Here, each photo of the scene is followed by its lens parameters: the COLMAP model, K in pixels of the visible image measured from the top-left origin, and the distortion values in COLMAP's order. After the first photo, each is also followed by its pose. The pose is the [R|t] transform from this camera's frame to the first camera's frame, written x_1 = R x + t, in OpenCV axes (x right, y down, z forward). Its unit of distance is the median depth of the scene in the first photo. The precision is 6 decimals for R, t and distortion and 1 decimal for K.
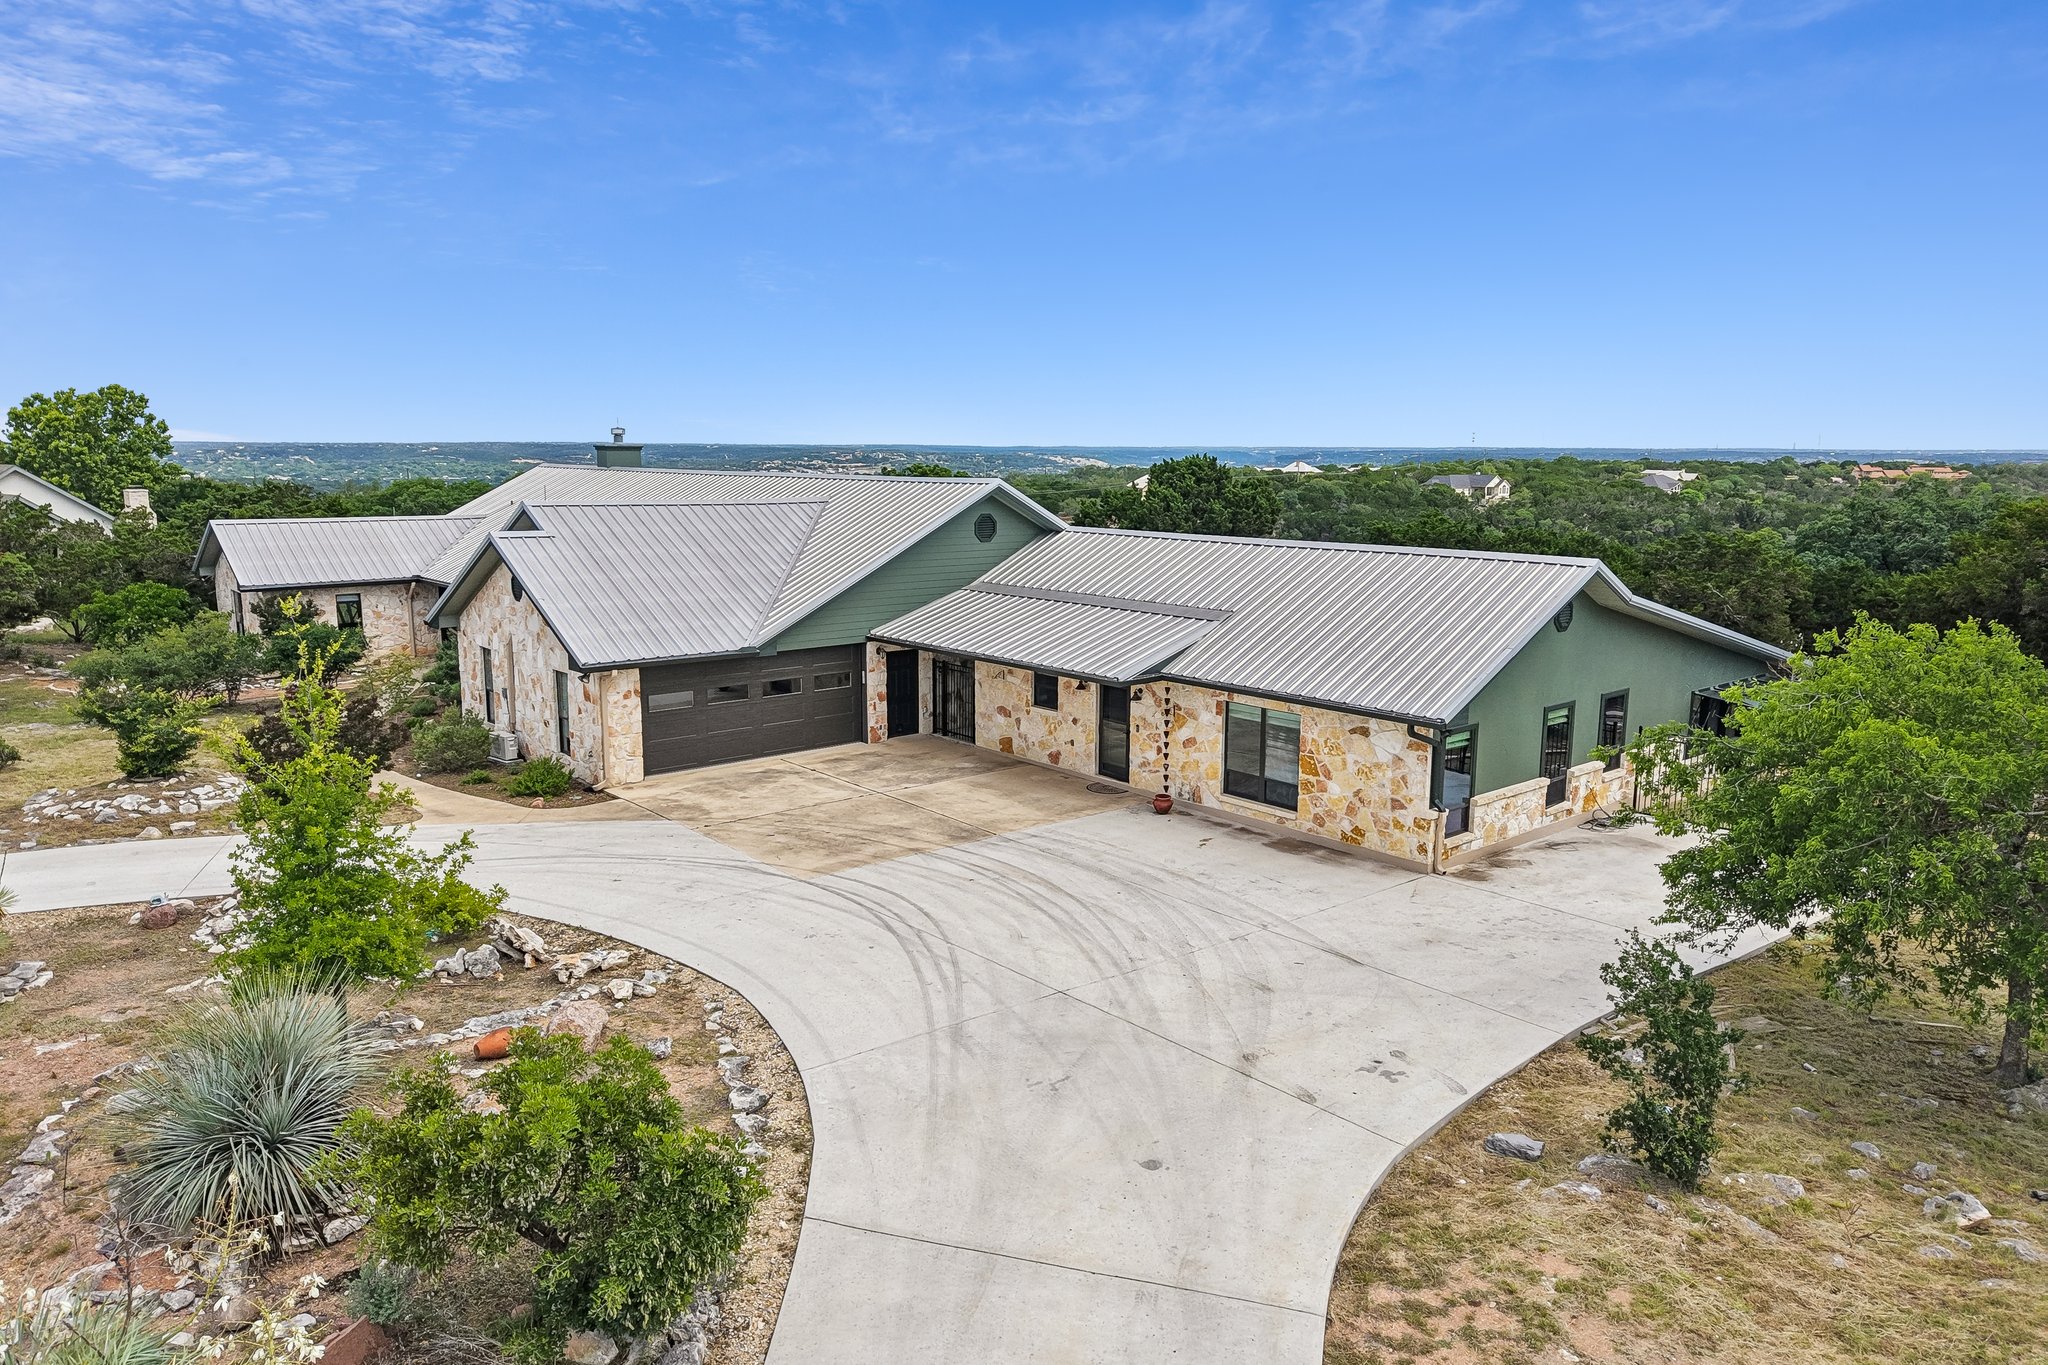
lens RADIAL K [[1362.7, 0, 1018.6], [0, 1362.7, 685.6], [0, 0, 1]] dist [0.044077, -0.053335]
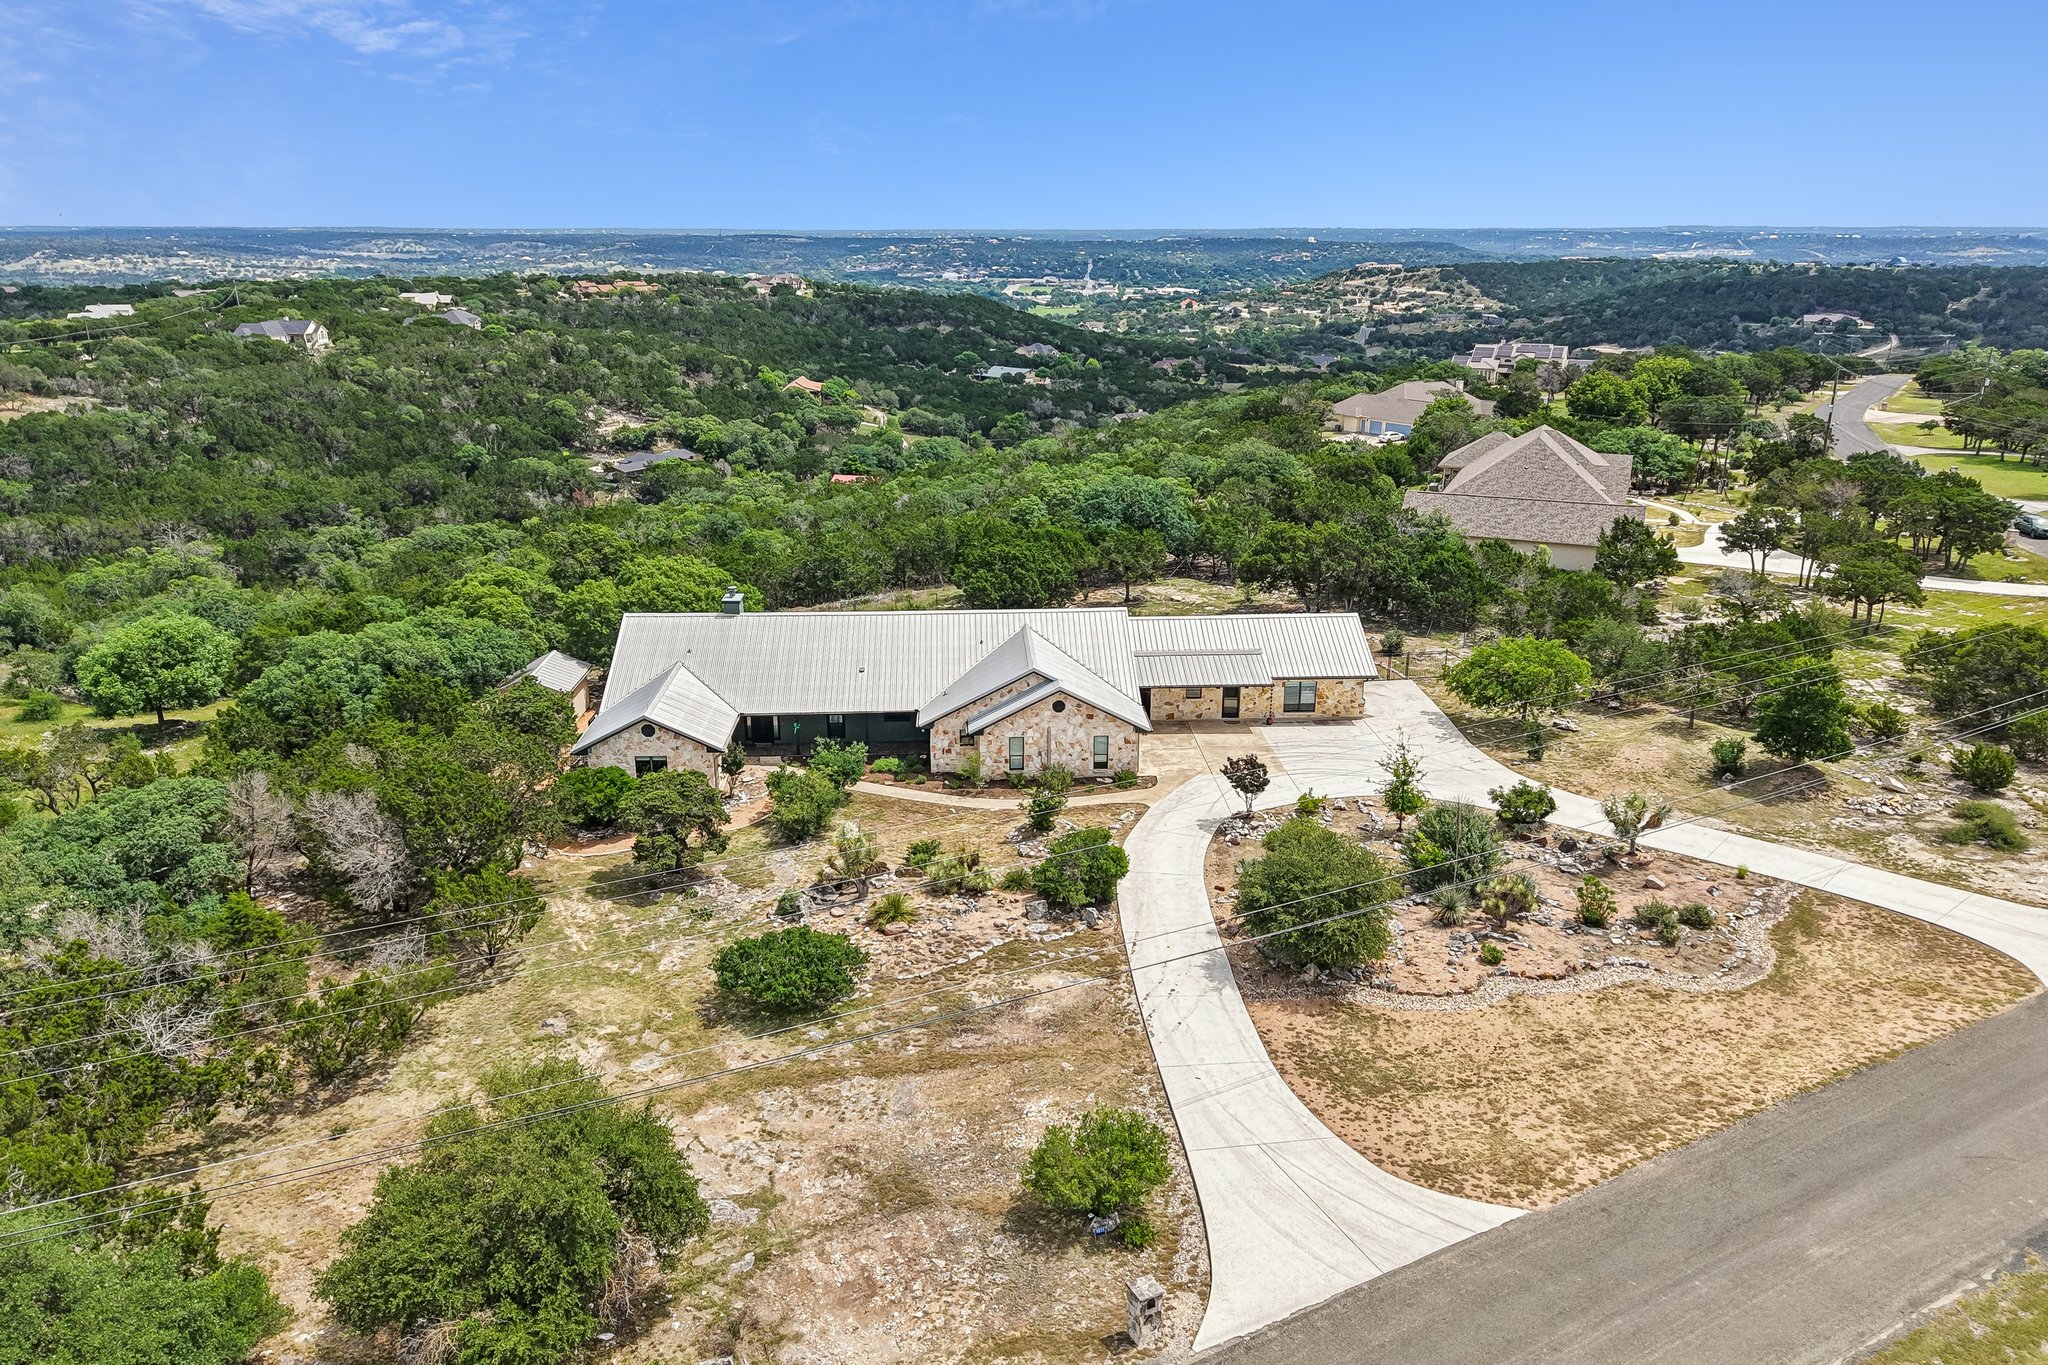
lens RADIAL K [[1386.9, 0, 1013.5], [0, 1386.9, 679.7], [0, 0, 1]] dist [0.049003, -0.063181]
pose [[0.623344, -0.247407, 0.741776, -2.338318], [0.139894, 0.968606, 0.205504, -0.663076], [-0.769332, -0.024329, 0.638386, -0.447237]]
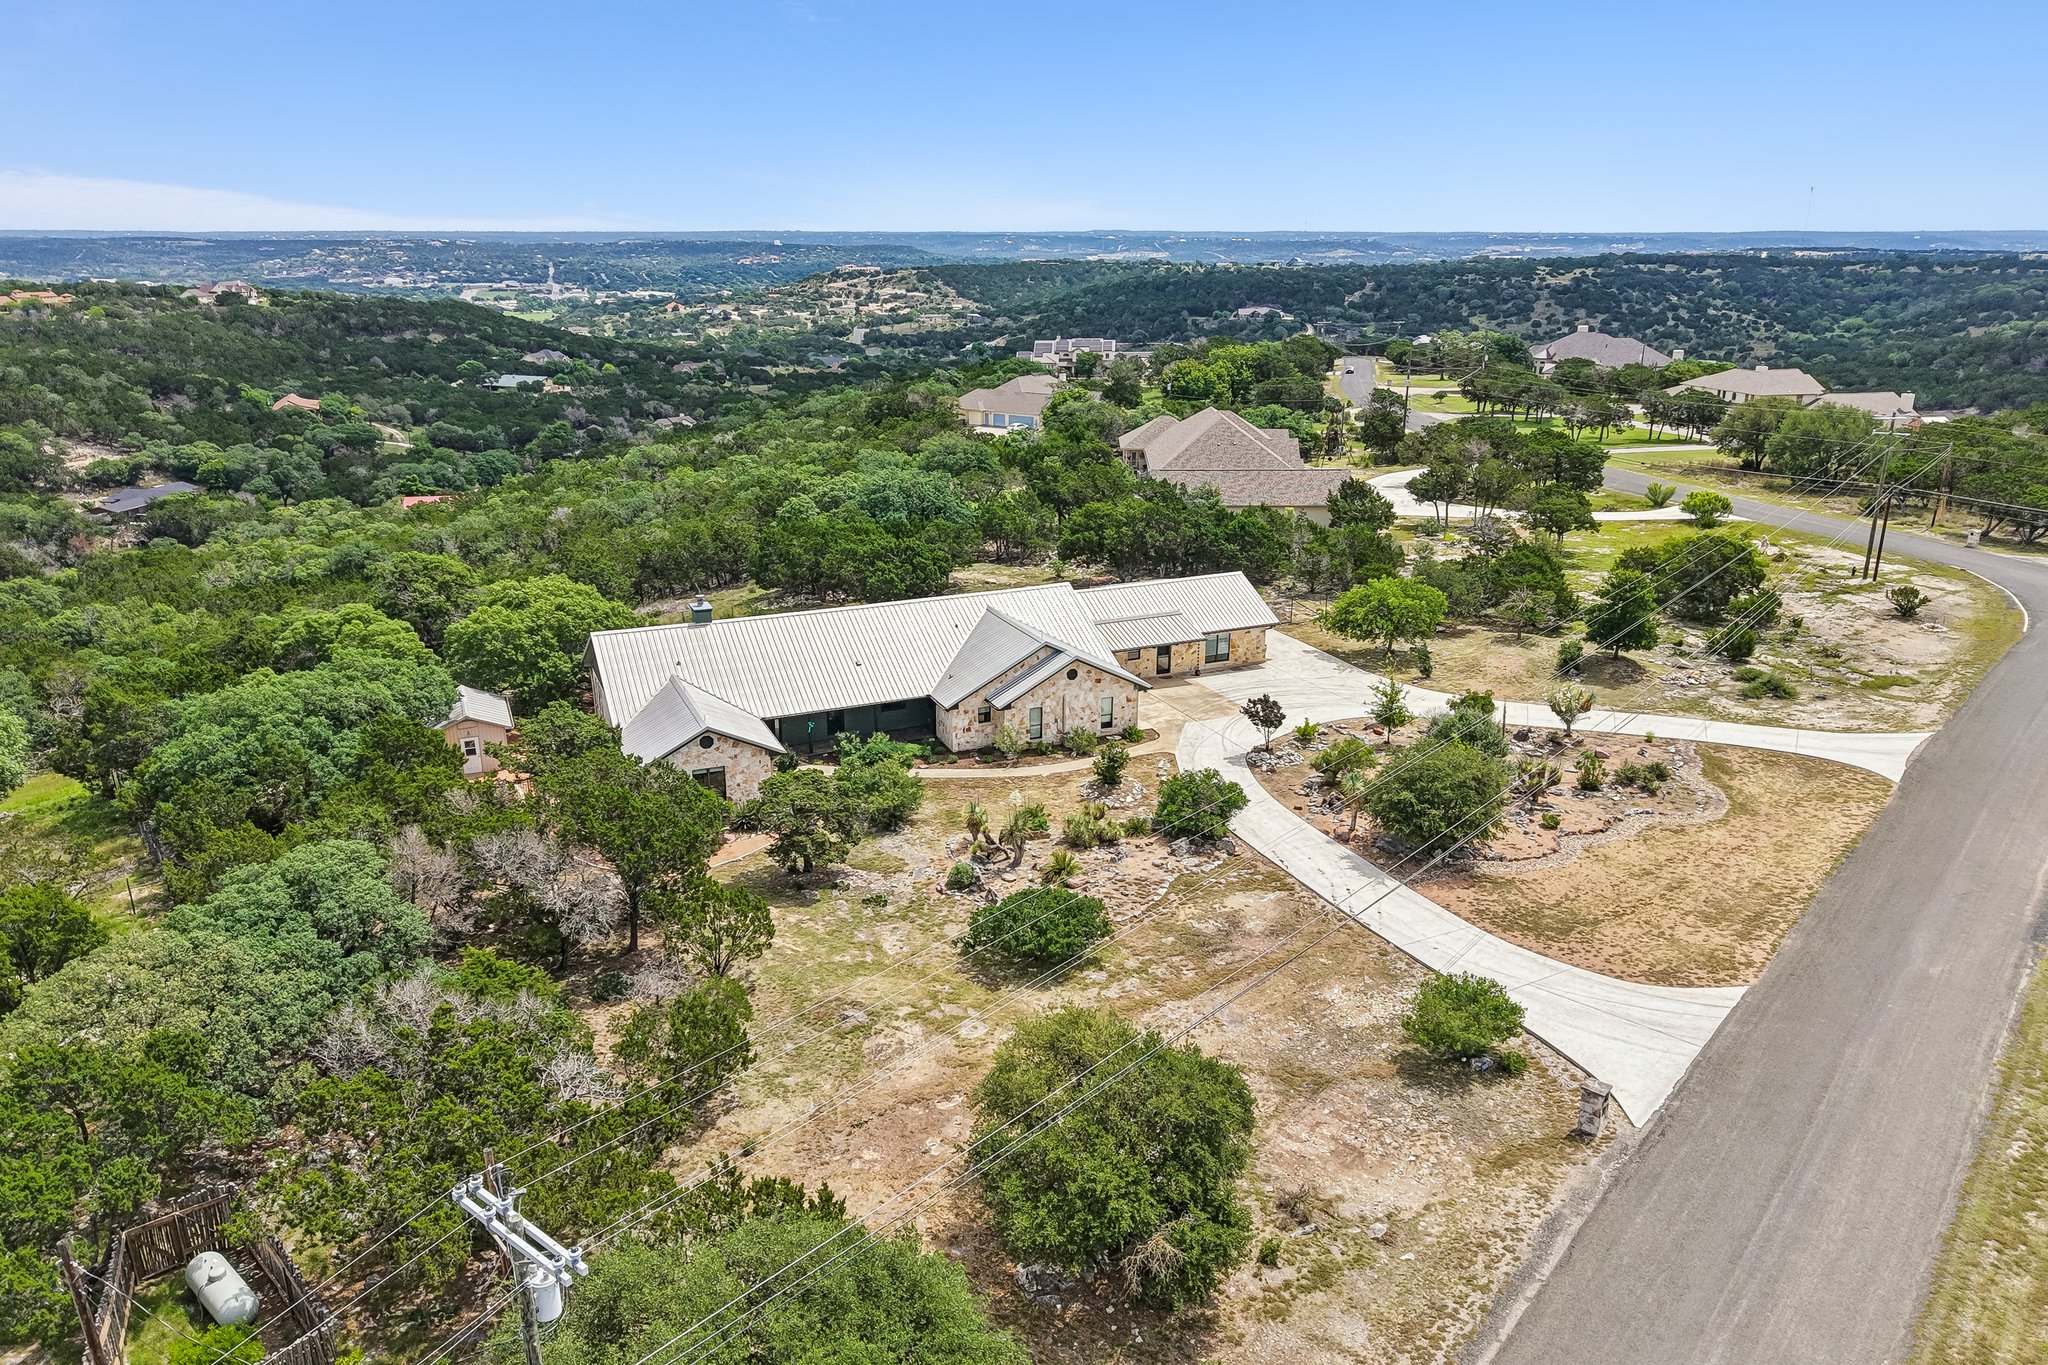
lens RADIAL K [[1386.9, 0, 1013.5], [0, 1386.9, 679.7], [0, 0, 1]] dist [0.049003, -0.063181]
pose [[0.301400, -0.298670, 0.905513, -2.931870], [0.167689, 0.951477, 0.258015, -0.797613], [-0.938637, 0.074078, 0.336859, 0.299284]]
